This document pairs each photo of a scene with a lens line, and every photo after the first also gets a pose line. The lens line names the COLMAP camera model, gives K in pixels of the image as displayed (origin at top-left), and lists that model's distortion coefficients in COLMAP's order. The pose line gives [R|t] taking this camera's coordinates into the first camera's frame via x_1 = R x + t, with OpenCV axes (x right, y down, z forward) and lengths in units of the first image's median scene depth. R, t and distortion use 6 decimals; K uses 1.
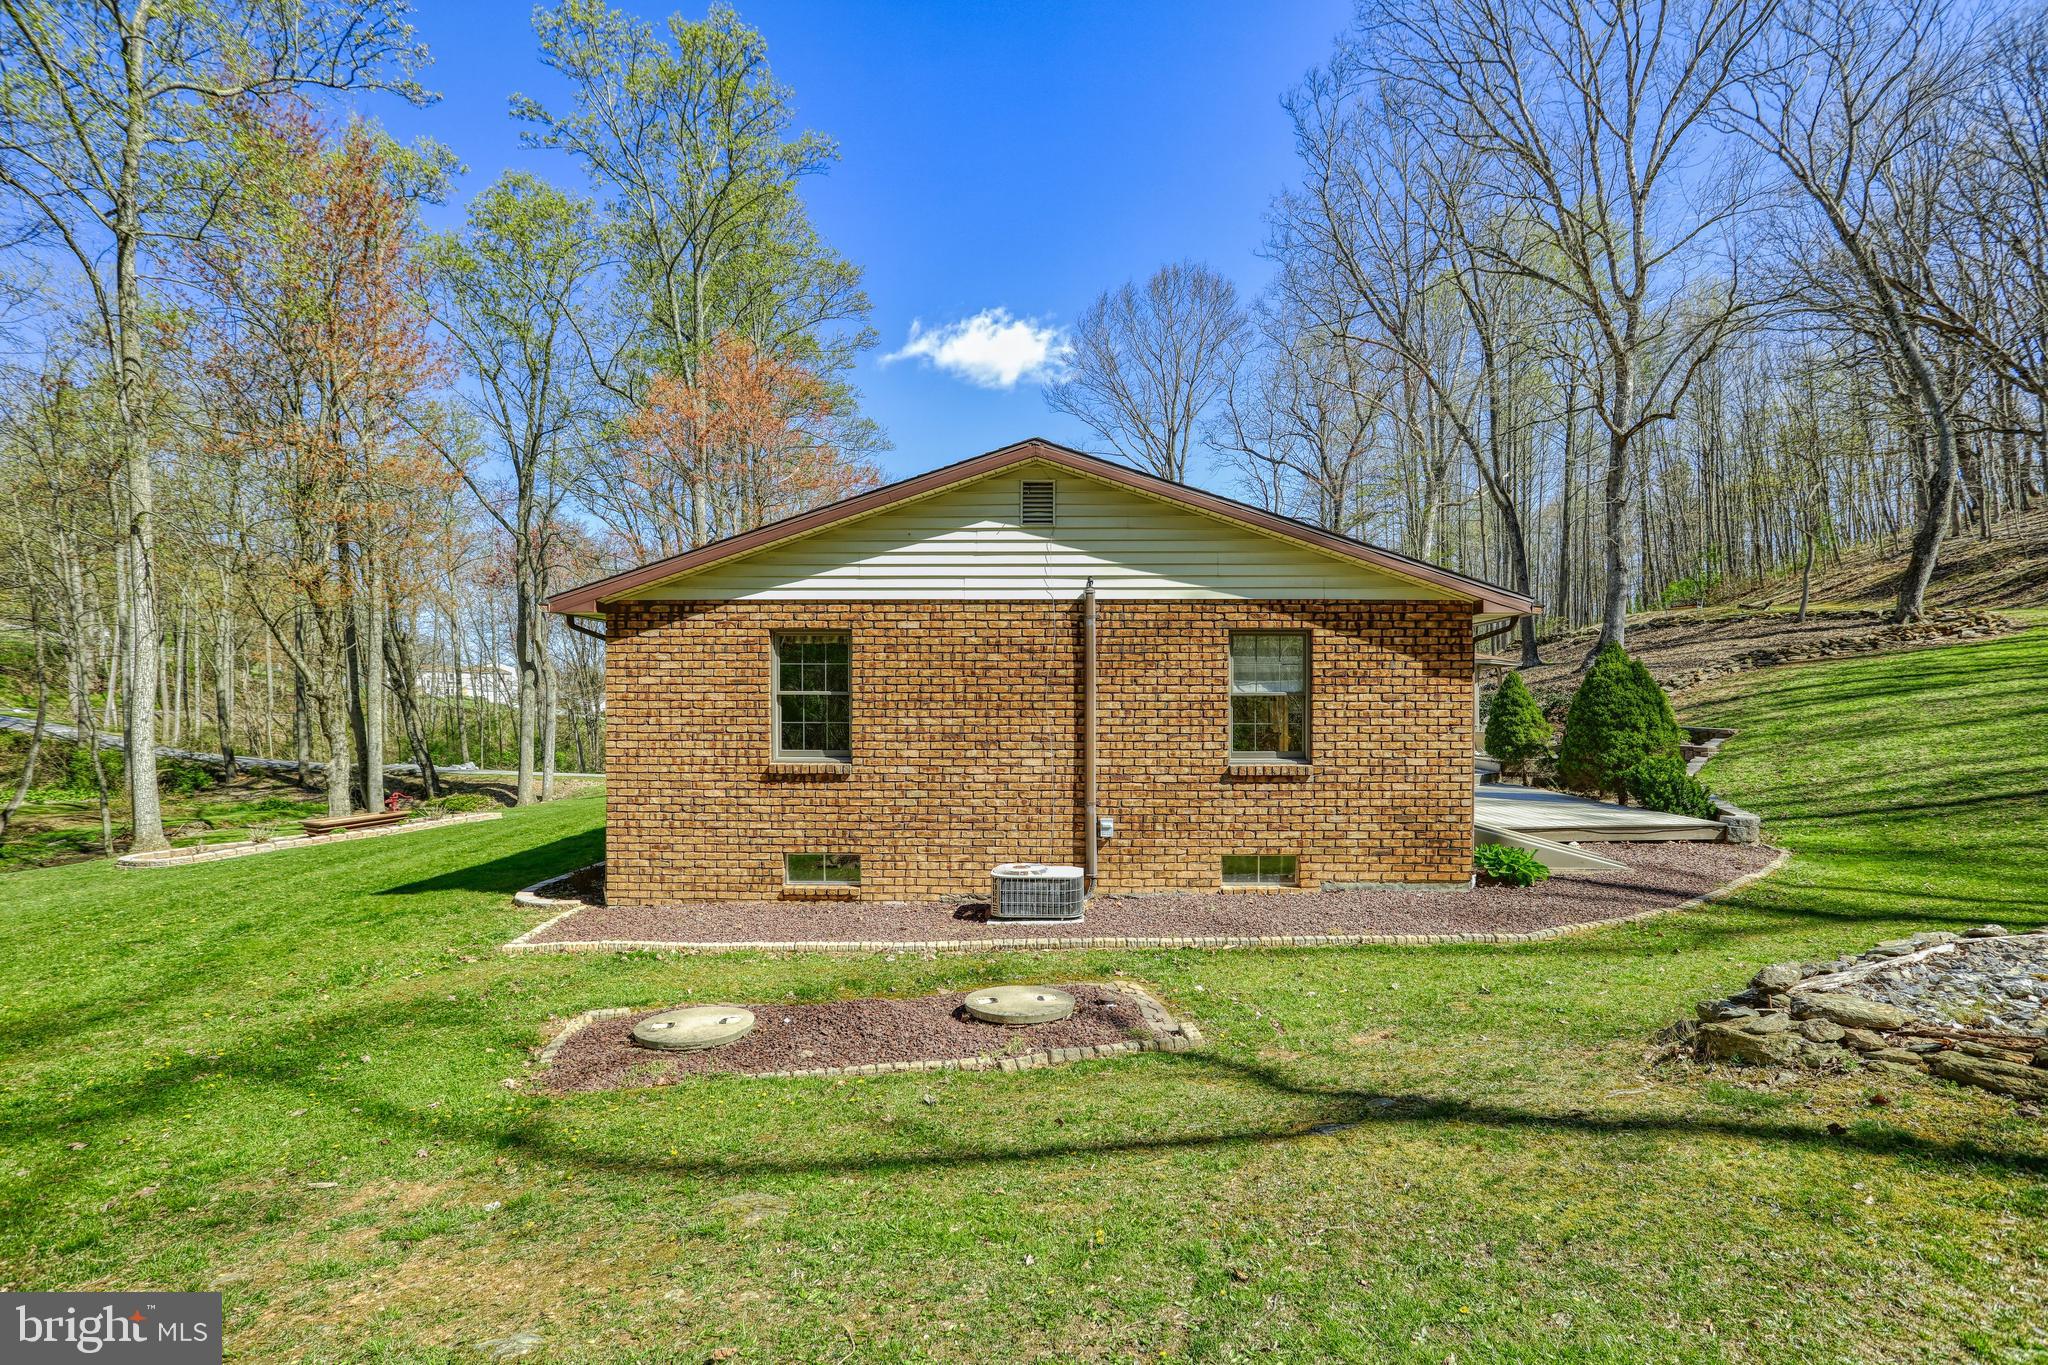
lens RADIAL K [[1020.8, 0, 1024.0], [0, 1020.8, 682.5], [0, 0, 1]] dist [-0.037690, 0.000242]
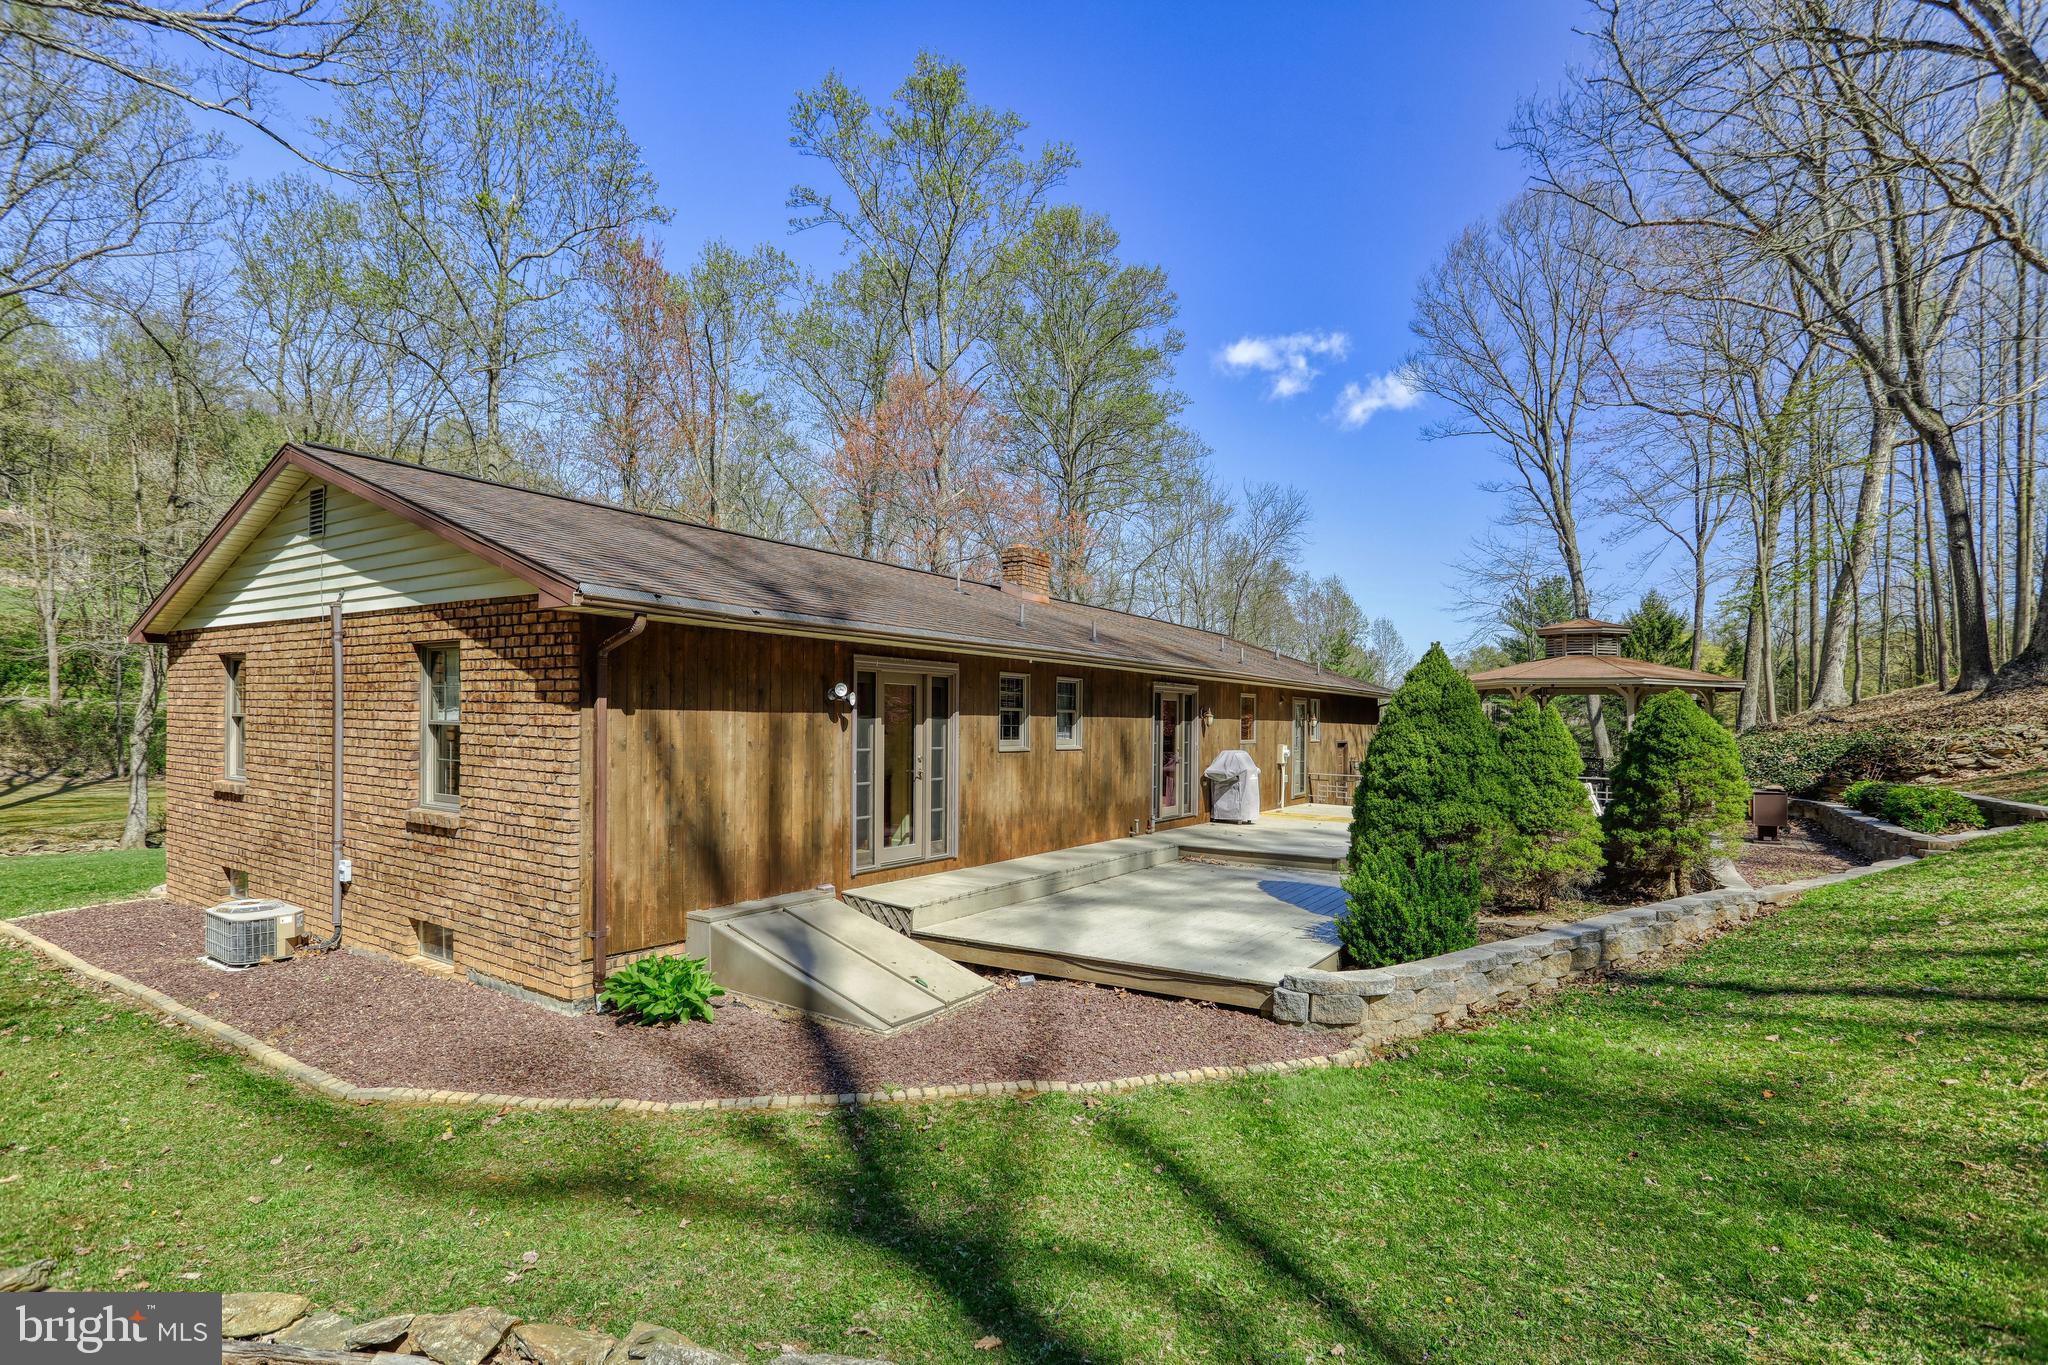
lens RADIAL K [[1005.8, 0, 1034.7], [0, 1005.8, 707.1], [0, 0, 1]] dist [-0.025404, -0.000178]
pose [[0.850207, 0.007572, -0.526394, 1.045722], [-0.004521, 0.999965, 0.007083, -0.008783], [0.526429, -0.003642, 0.850211, 0.583434]]
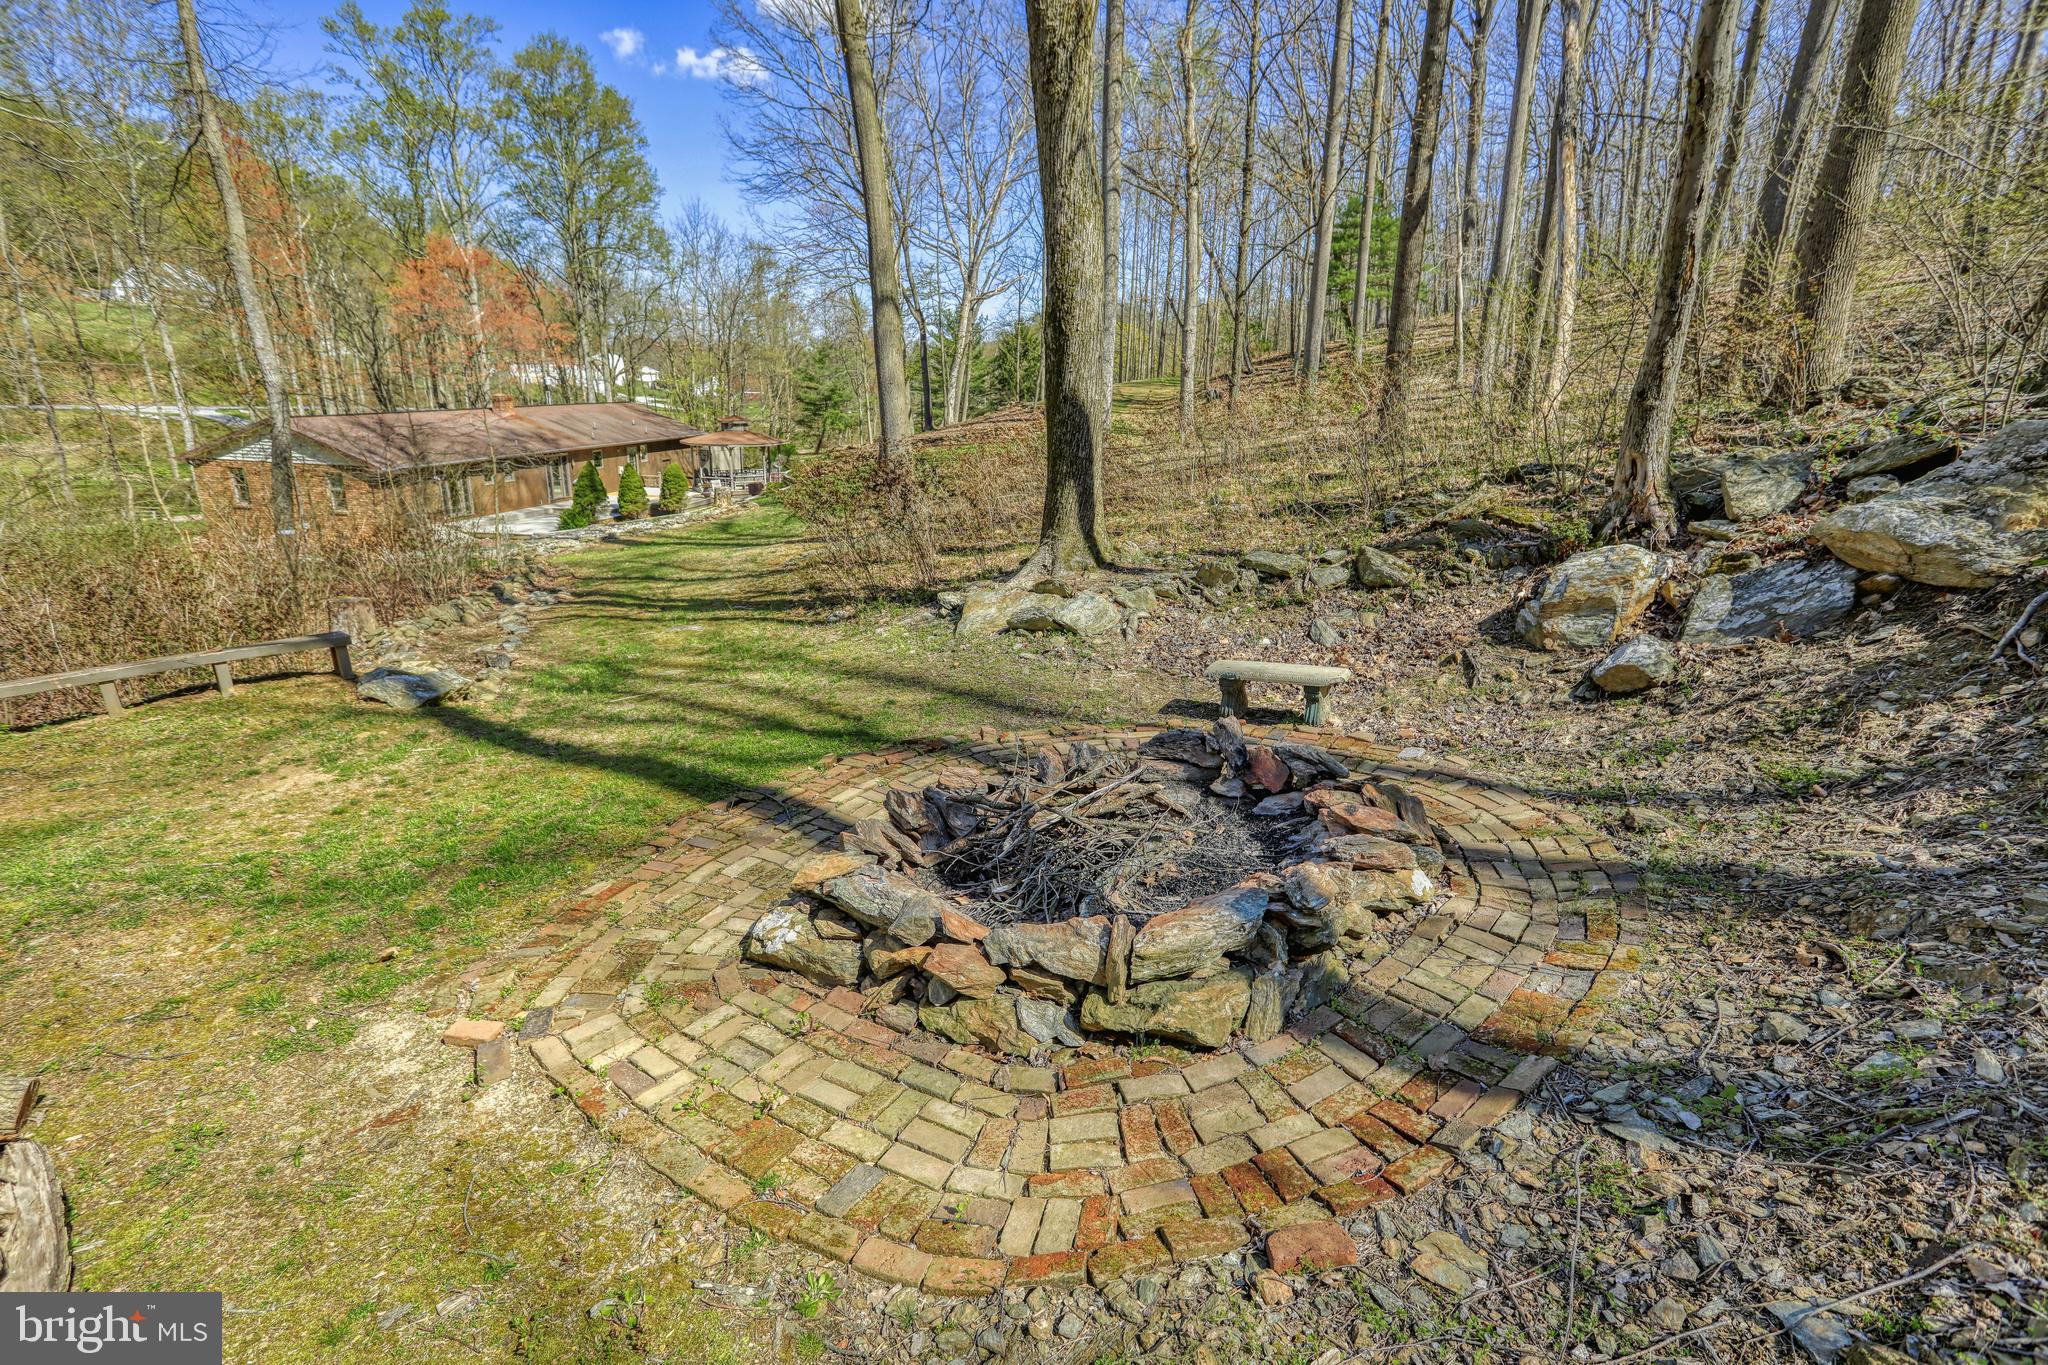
lens RADIAL K [[1020.8, 0, 1024.0], [0, 1020.8, 682.5], [0, 0, 1]] dist [-0.037690, 0.000242]
pose [[0.978960, 0.077759, -0.188657, 3.348885], [-0.013832, 0.947707, 0.318841, -0.515675], [0.203585, -0.309522, 0.928843, -2.023048]]
